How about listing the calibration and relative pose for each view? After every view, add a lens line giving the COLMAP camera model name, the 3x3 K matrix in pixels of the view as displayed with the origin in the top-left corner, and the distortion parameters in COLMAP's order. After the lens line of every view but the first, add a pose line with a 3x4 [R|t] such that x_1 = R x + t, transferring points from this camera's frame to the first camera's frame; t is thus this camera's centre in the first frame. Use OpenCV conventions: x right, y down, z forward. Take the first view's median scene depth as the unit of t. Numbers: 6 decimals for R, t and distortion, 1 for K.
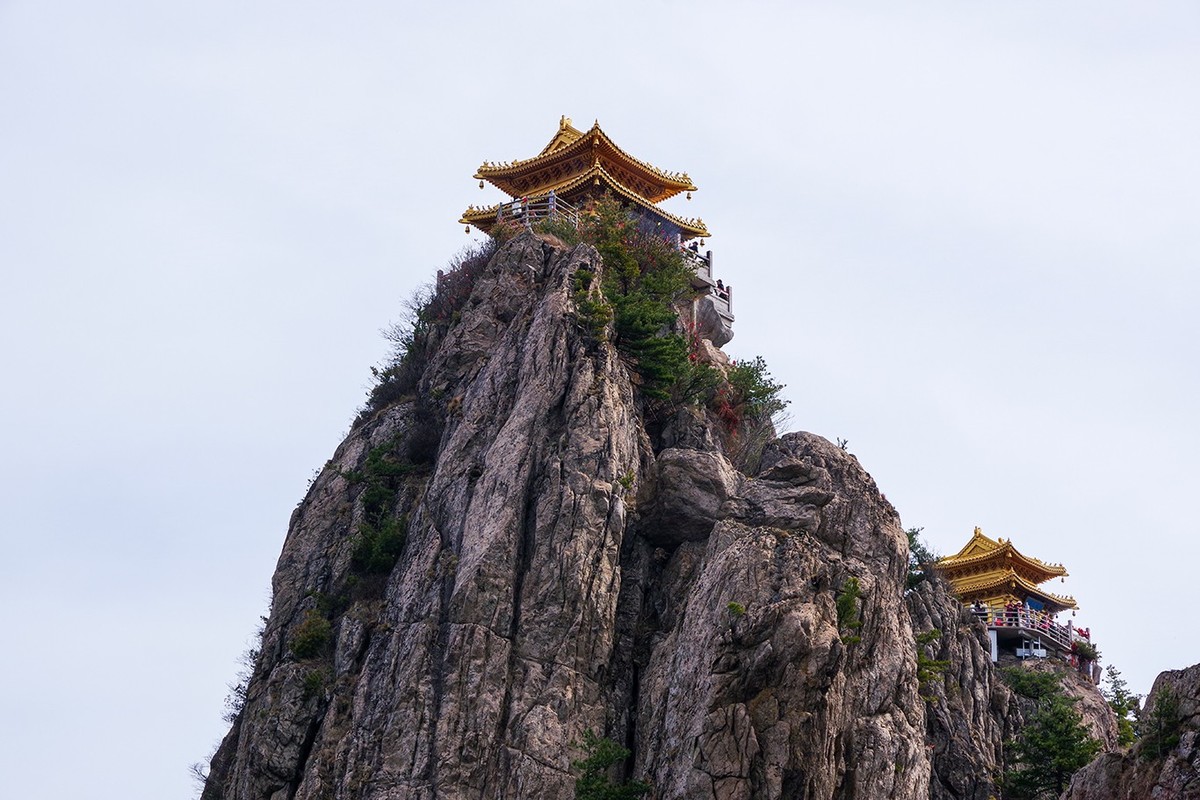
lens RADIAL K [[2750.6, 0, 606.4], [0, 2750.6, 402.9], [0, 0, 1]] dist [0.137936, 0.000000]
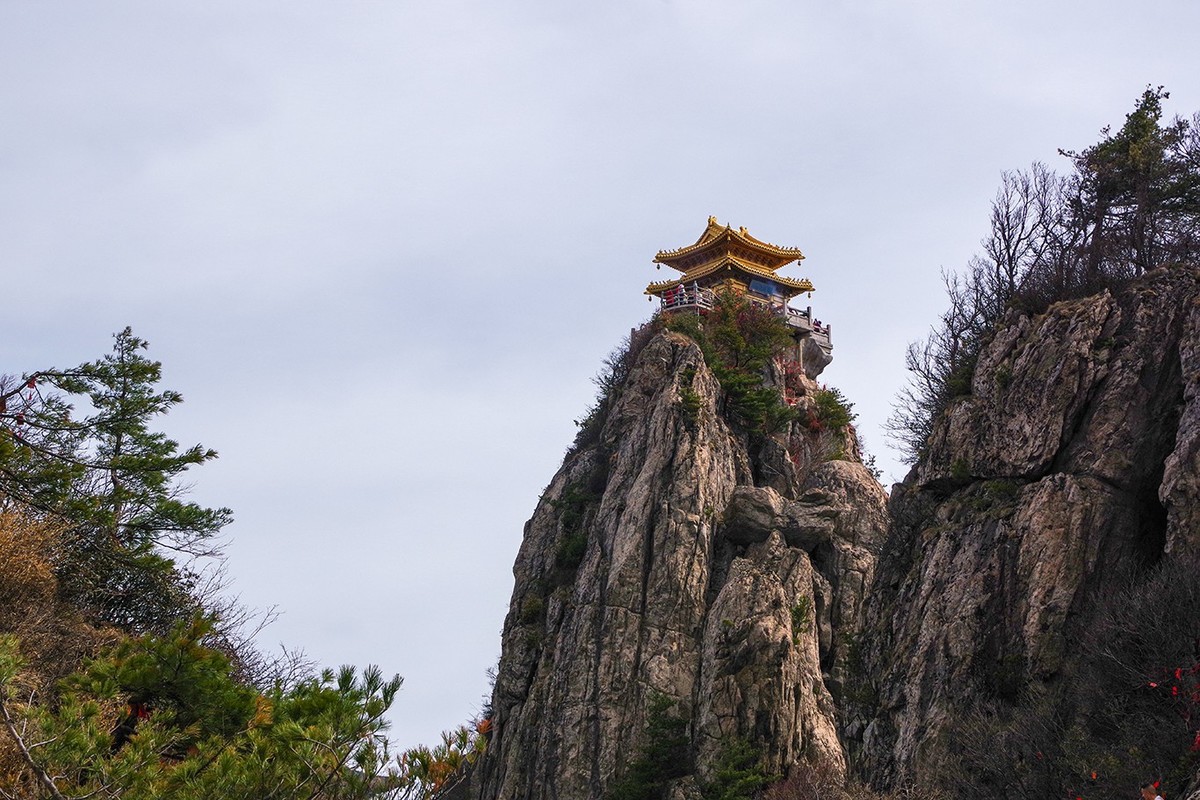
lens RADIAL K [[2750.6, 0, 597.0], [0, 2750.6, 396.6], [0, 0, 1]] dist [0.137936, 0.000000]
pose [[0.983403, -0.054994, -0.172901, 0.225204], [0.072647, 0.992582, 0.097484, -0.201539], [0.166257, -0.108427, 0.980103, -0.603910]]
